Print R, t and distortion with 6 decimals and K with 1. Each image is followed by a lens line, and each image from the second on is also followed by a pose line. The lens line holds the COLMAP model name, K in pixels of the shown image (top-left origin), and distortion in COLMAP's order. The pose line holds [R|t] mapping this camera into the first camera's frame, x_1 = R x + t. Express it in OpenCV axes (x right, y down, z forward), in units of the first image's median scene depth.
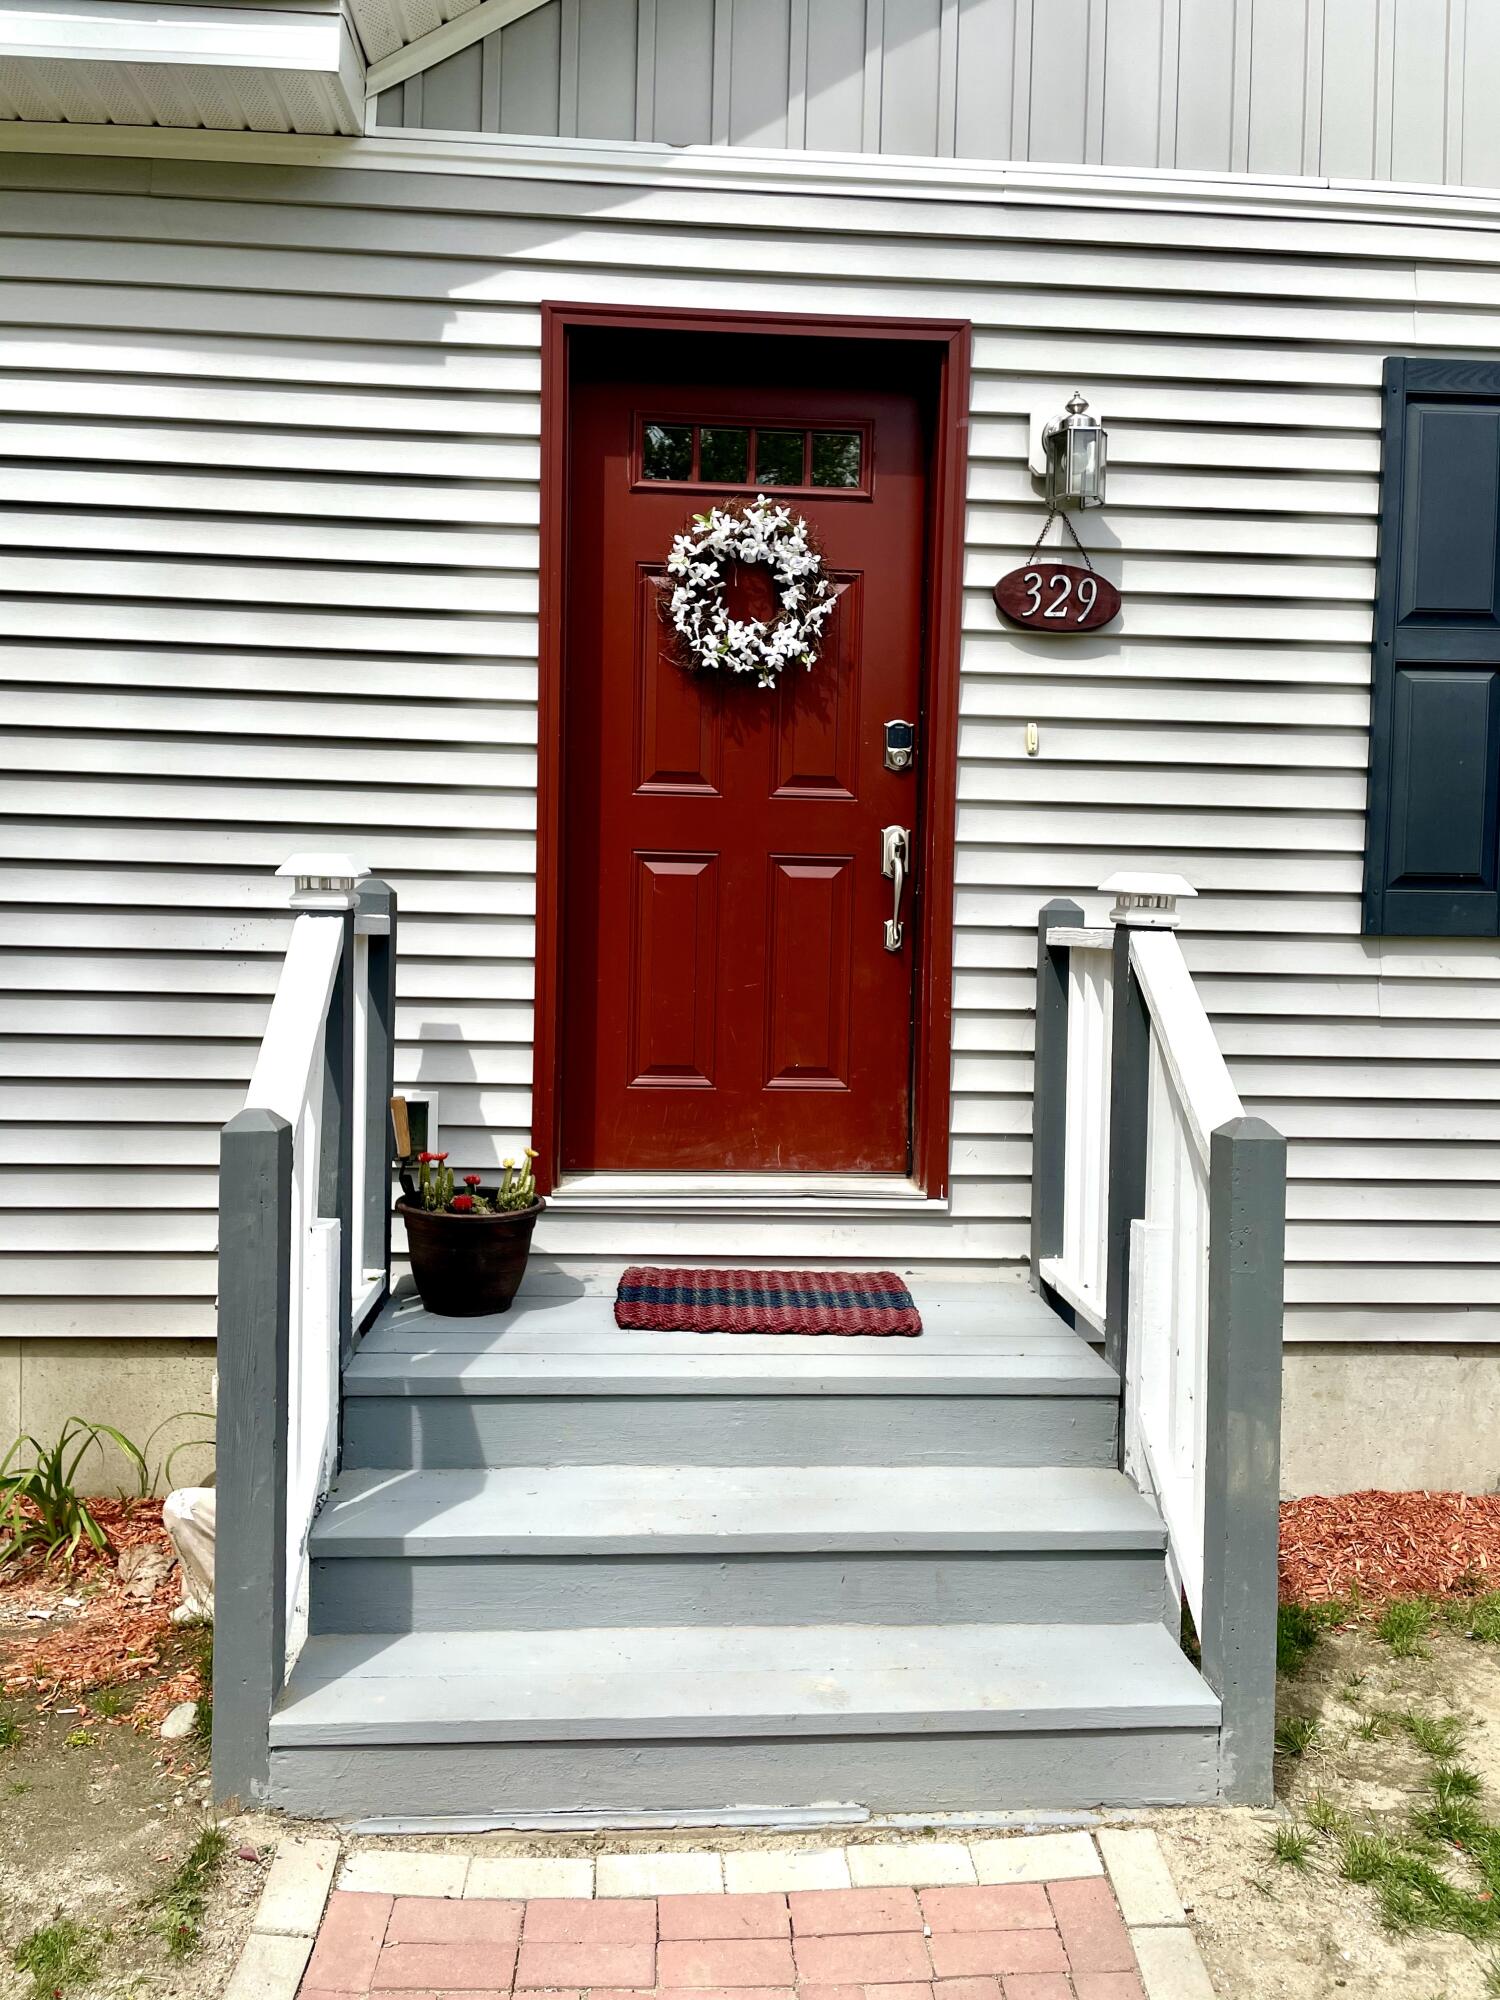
lens RADIAL K [[2057.1, 0, 750.3], [0, 2057.1, 1010.6], [0, 0, 1]] dist [0.058233, 0.000000]
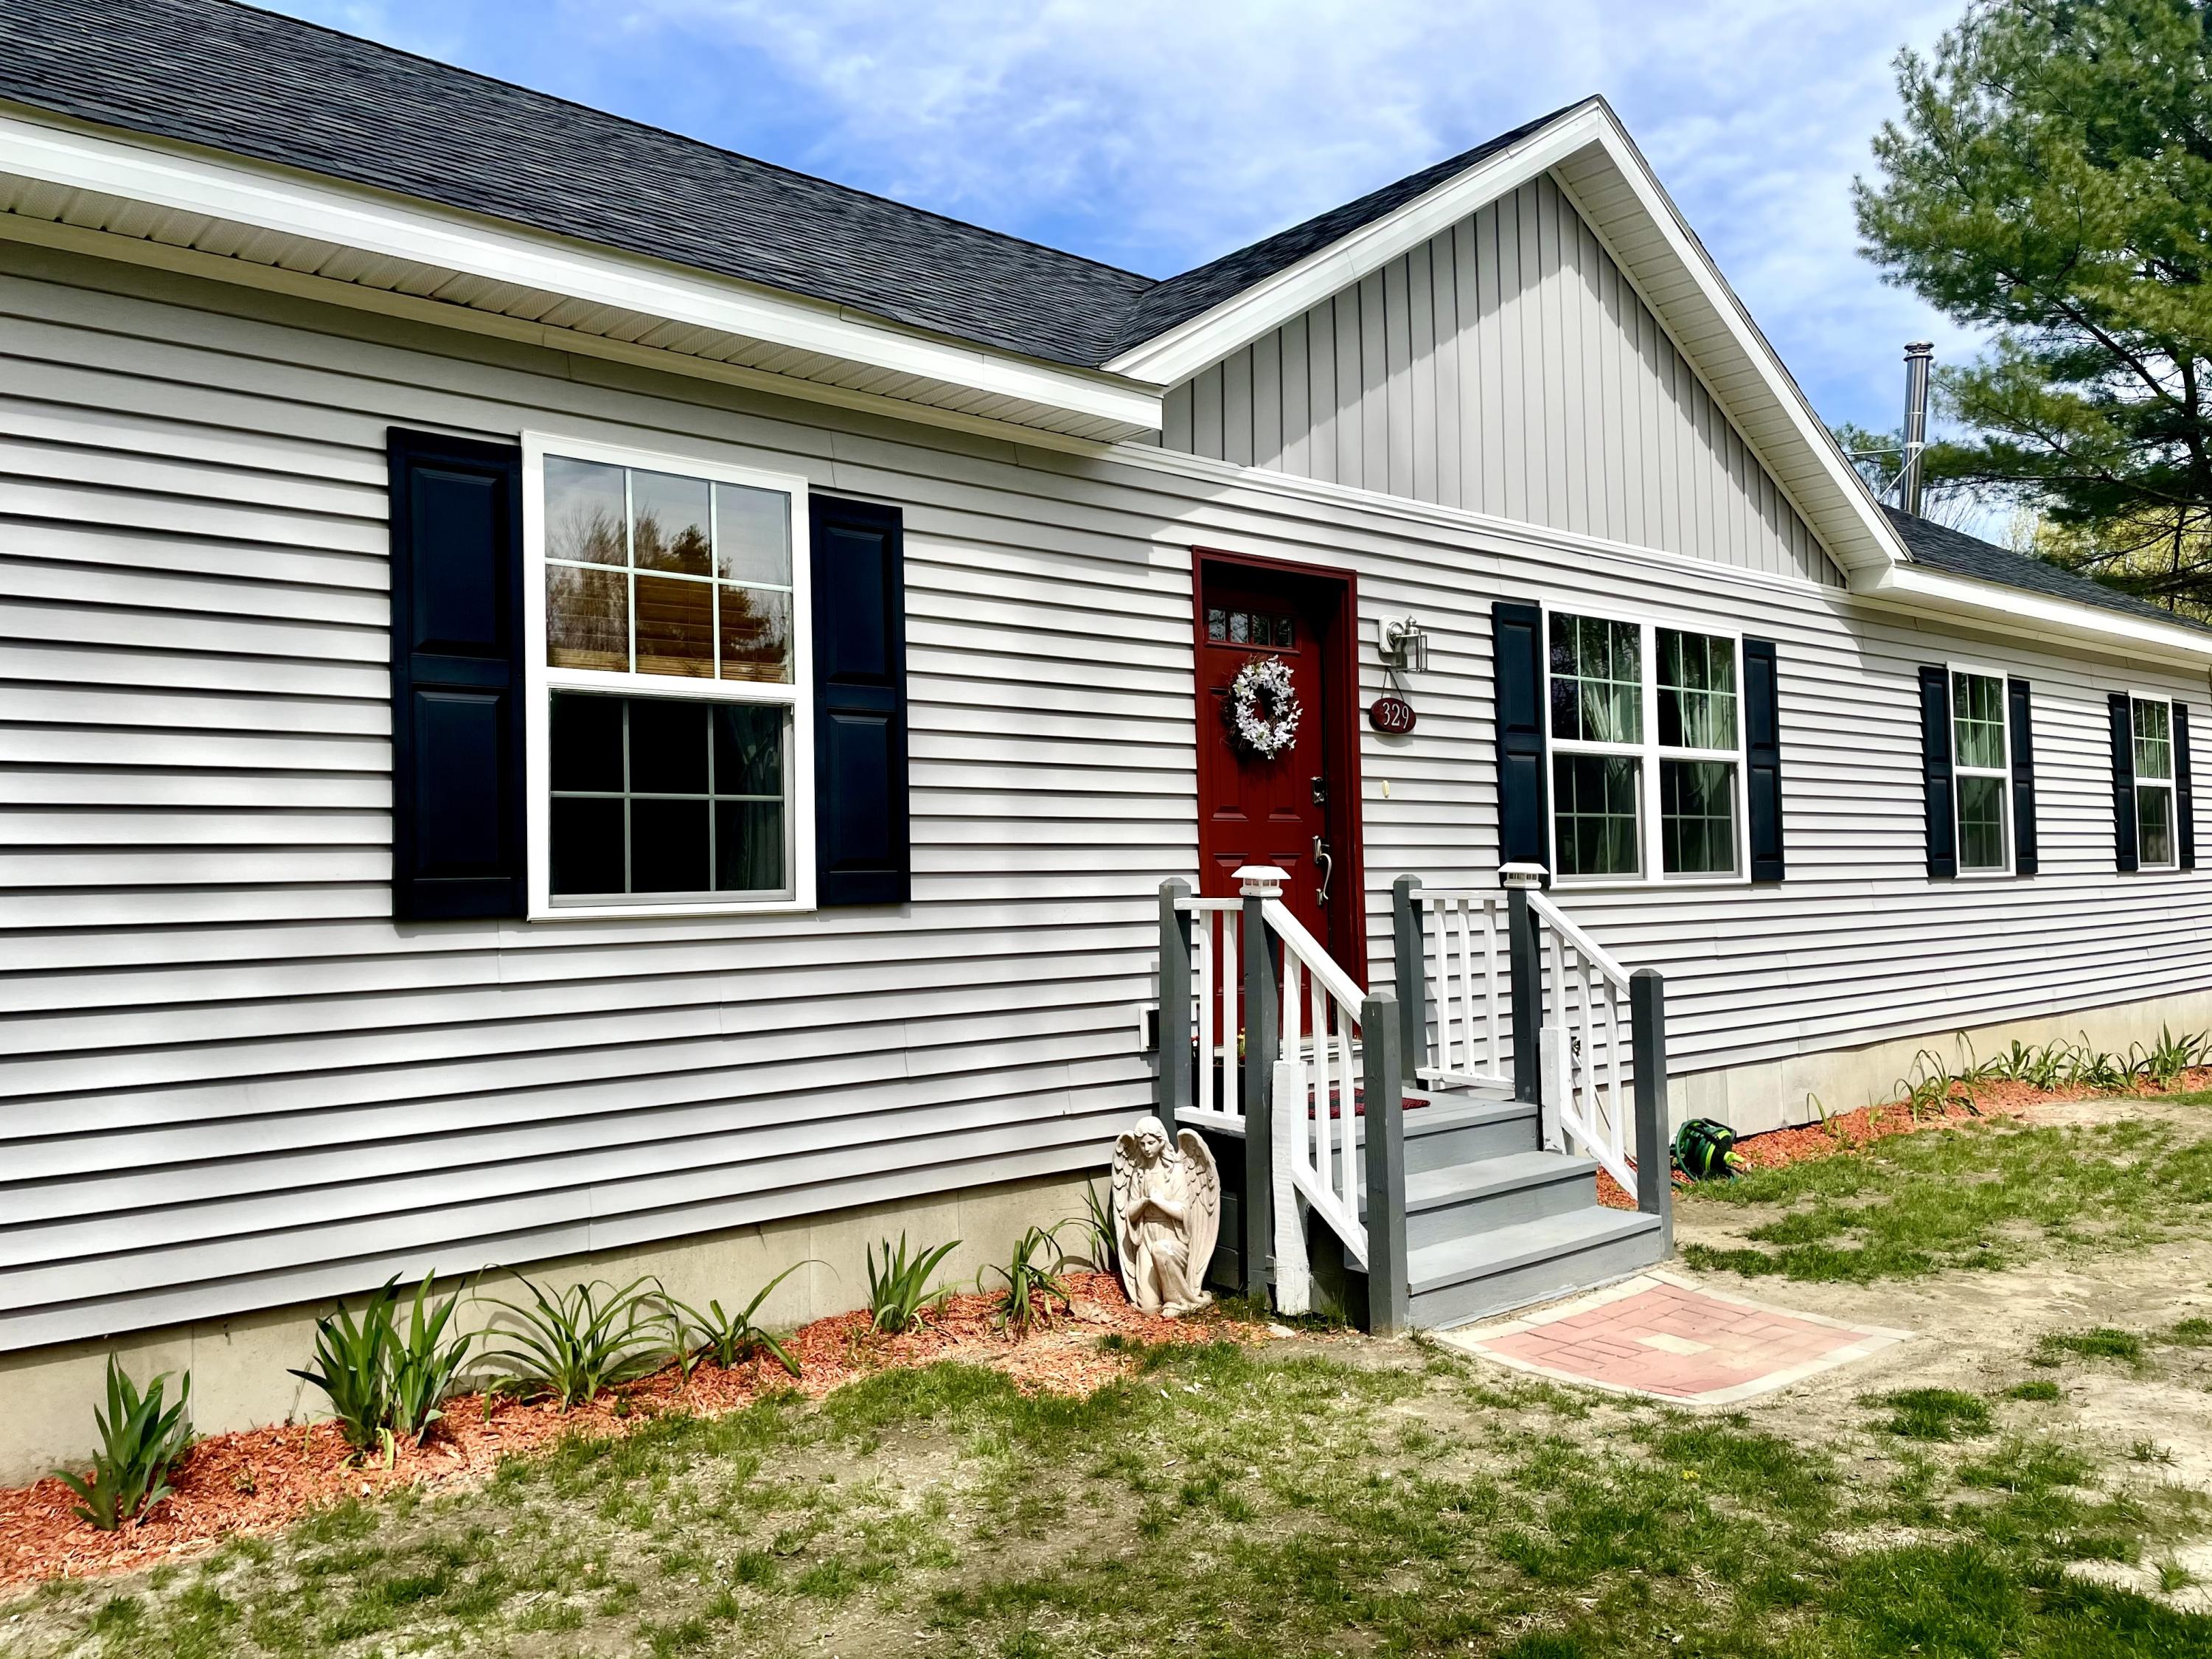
lens RADIAL K [[1679.3, 0, 1103.5], [0, 1679.3, 813.0], [0, 0, 1]] dist [0.057607, -0.048818]
pose [[0.836766, -0.005189, 0.547537, -0.921498], [0.059762, 0.994847, -0.081903, -0.000336], [-0.544290, 0.101256, 0.832764, -0.130911]]
